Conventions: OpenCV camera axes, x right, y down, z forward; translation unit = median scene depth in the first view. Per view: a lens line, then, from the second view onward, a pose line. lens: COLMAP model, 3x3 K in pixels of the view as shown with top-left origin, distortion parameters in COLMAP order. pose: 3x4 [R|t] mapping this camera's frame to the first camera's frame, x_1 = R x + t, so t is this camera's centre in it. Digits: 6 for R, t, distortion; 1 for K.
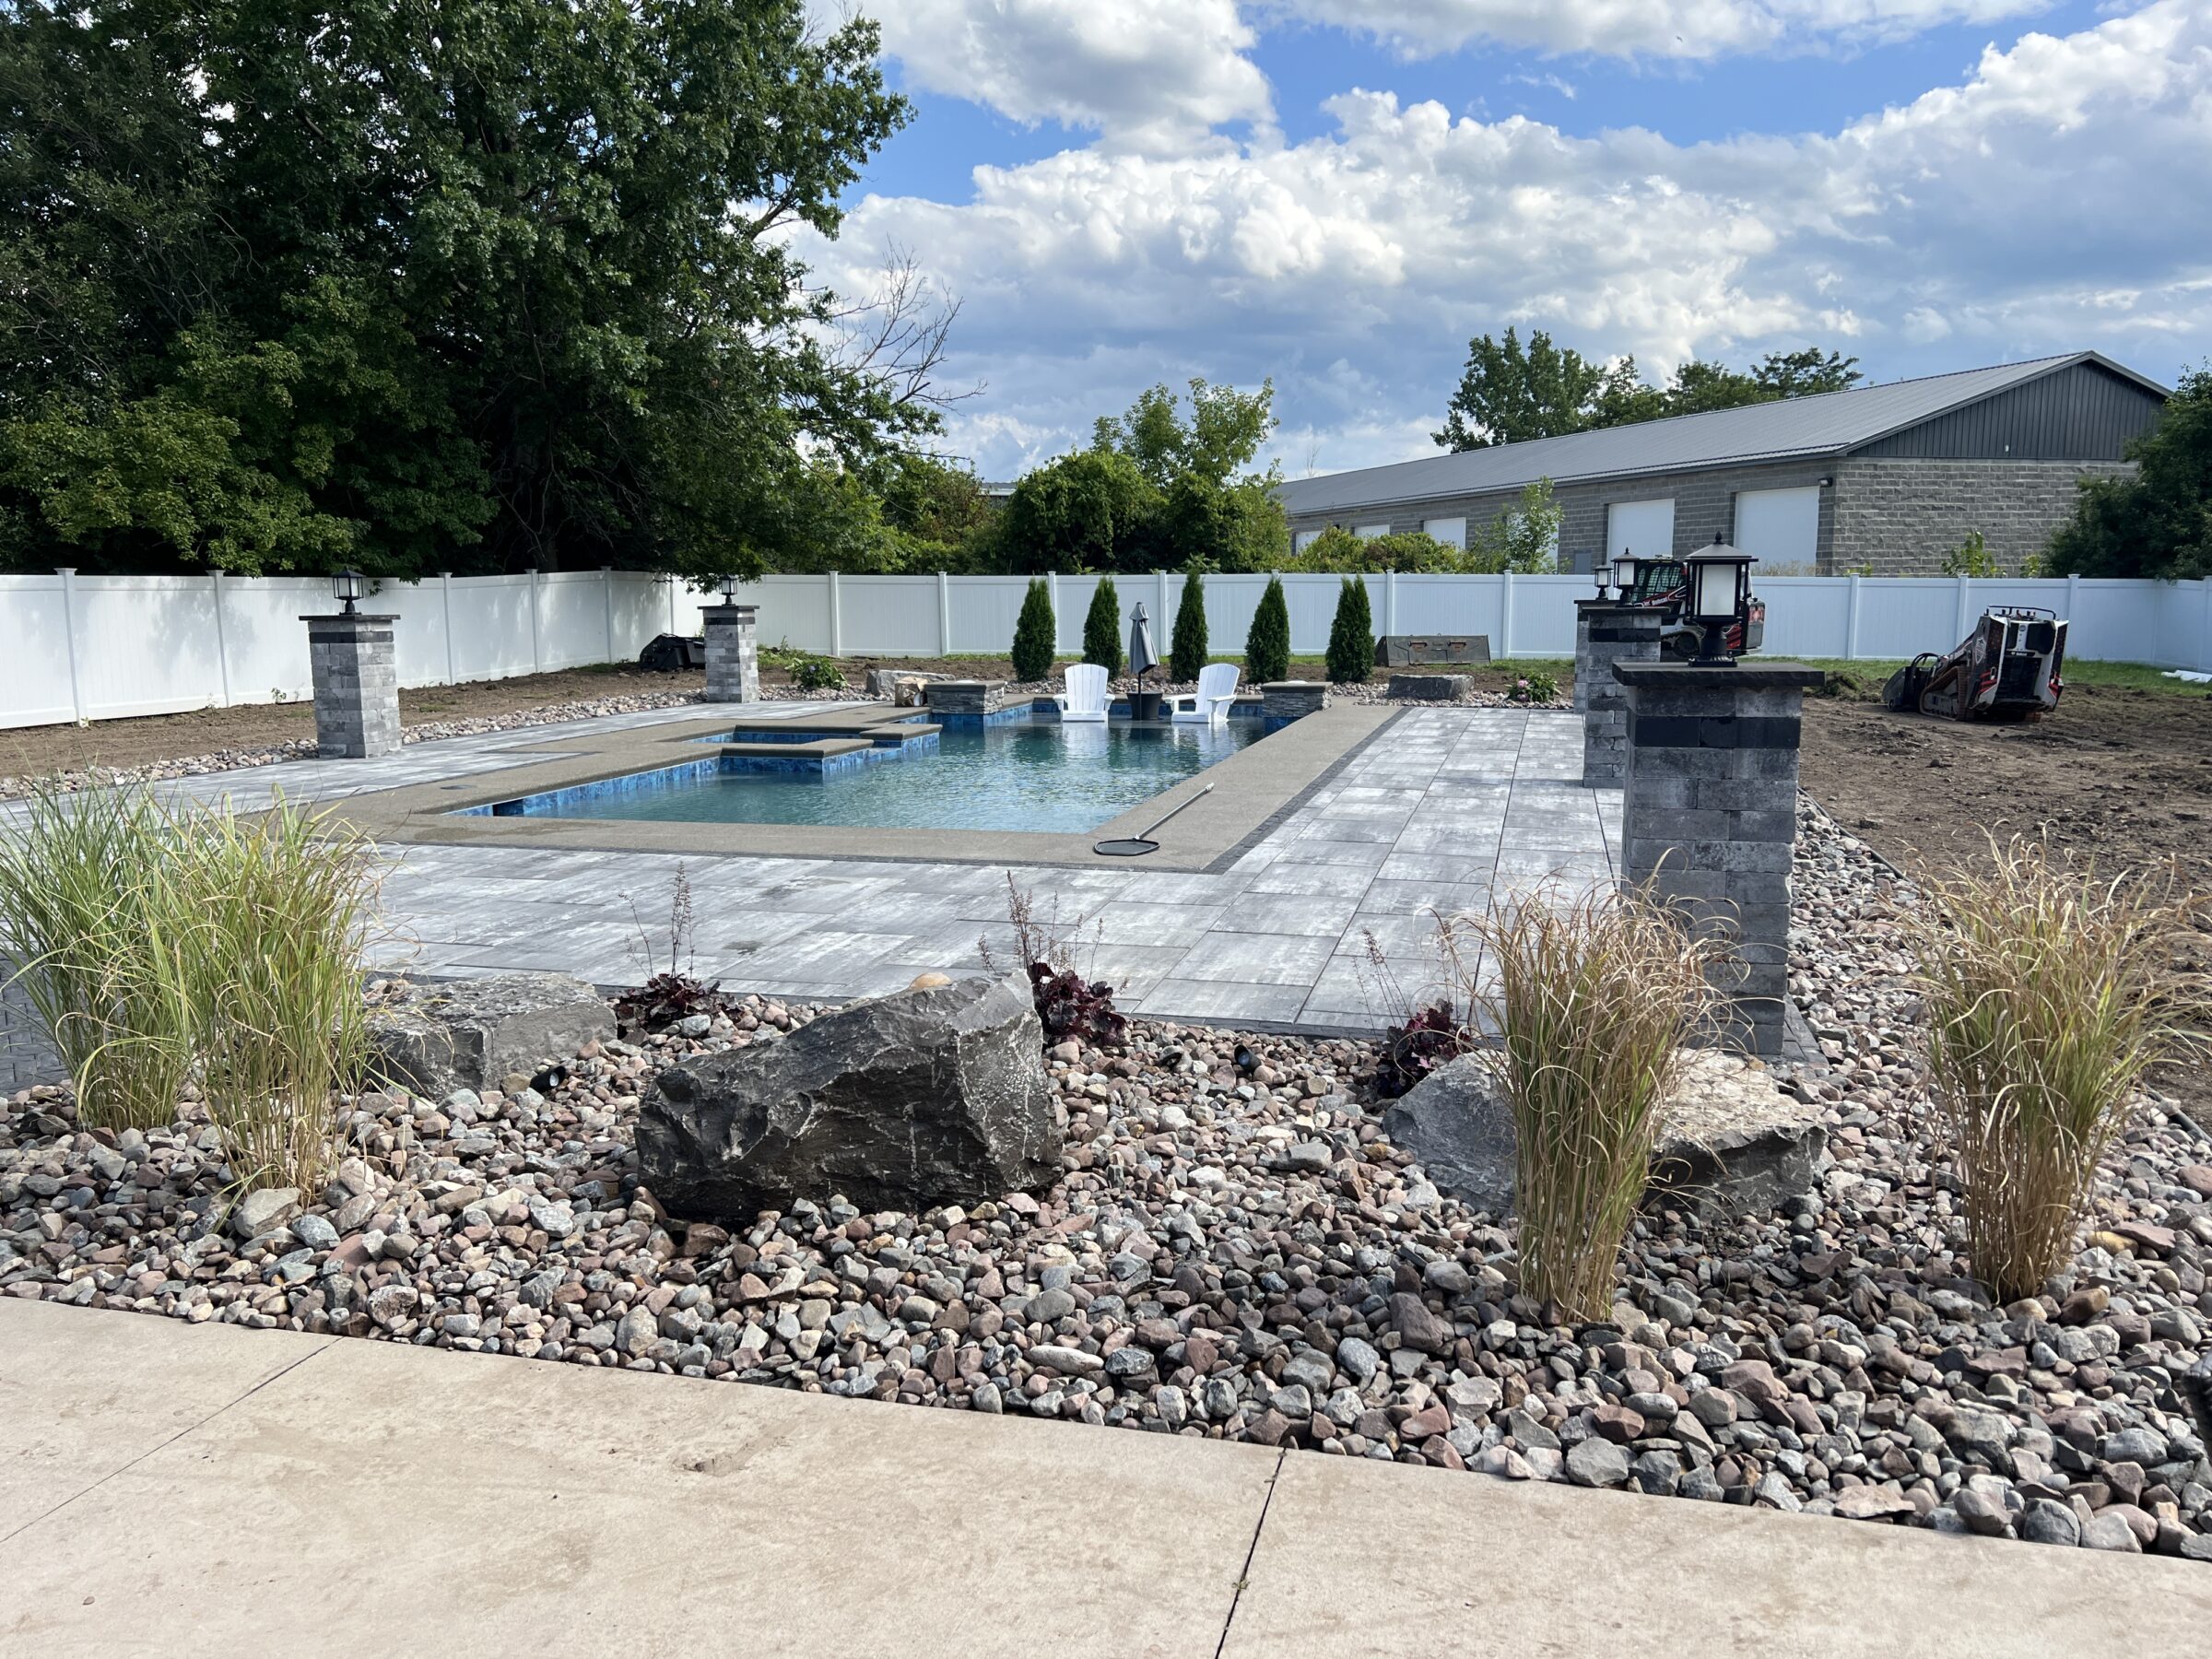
lens RADIAL K [[1662.1, 0, 1100.0], [0, 1662.1, 838.7], [0, 0, 1]] dist [0.054029, -0.047750]
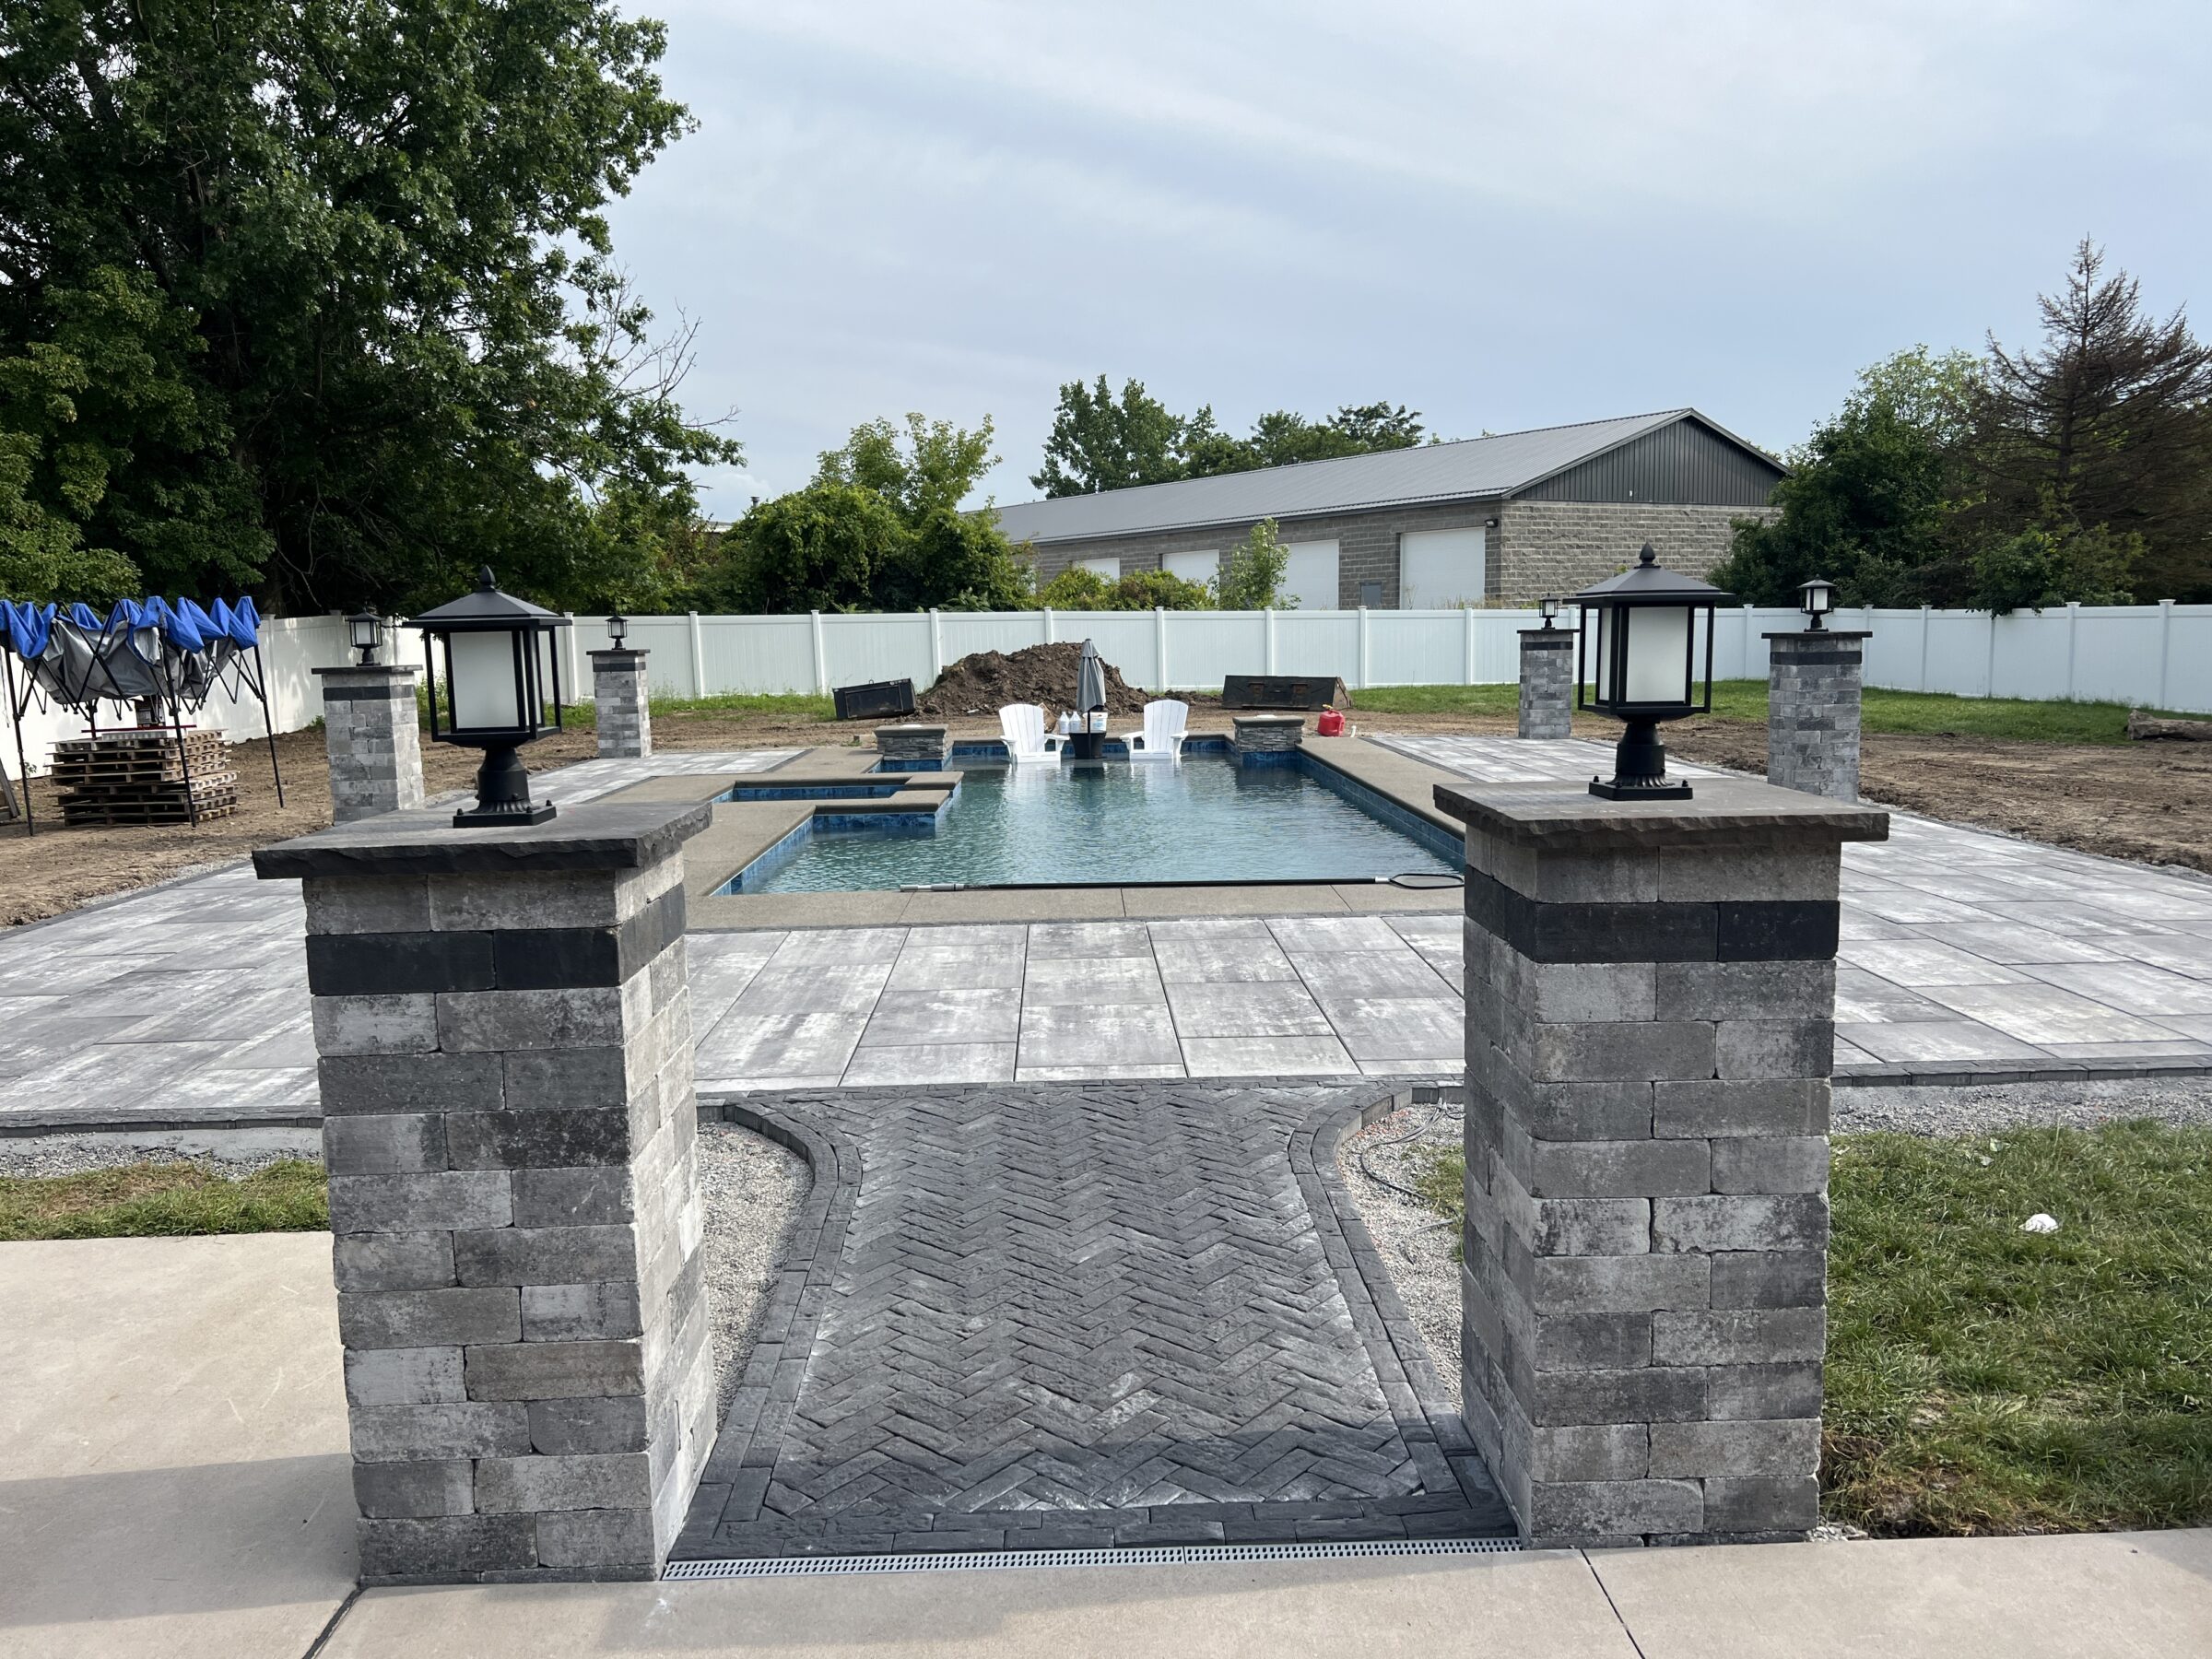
lens RADIAL K [[1662.1, 0, 1097.6], [0, 1662.1, 835.4], [0, 0, 1]] dist [0.054029, -0.047750]
pose [[0.964102, -0.046724, 0.261389, -0.106274], [0.053498, 0.998390, -0.018854, -0.004659], [-0.260087, 0.032161, 0.965049, 0.034742]]
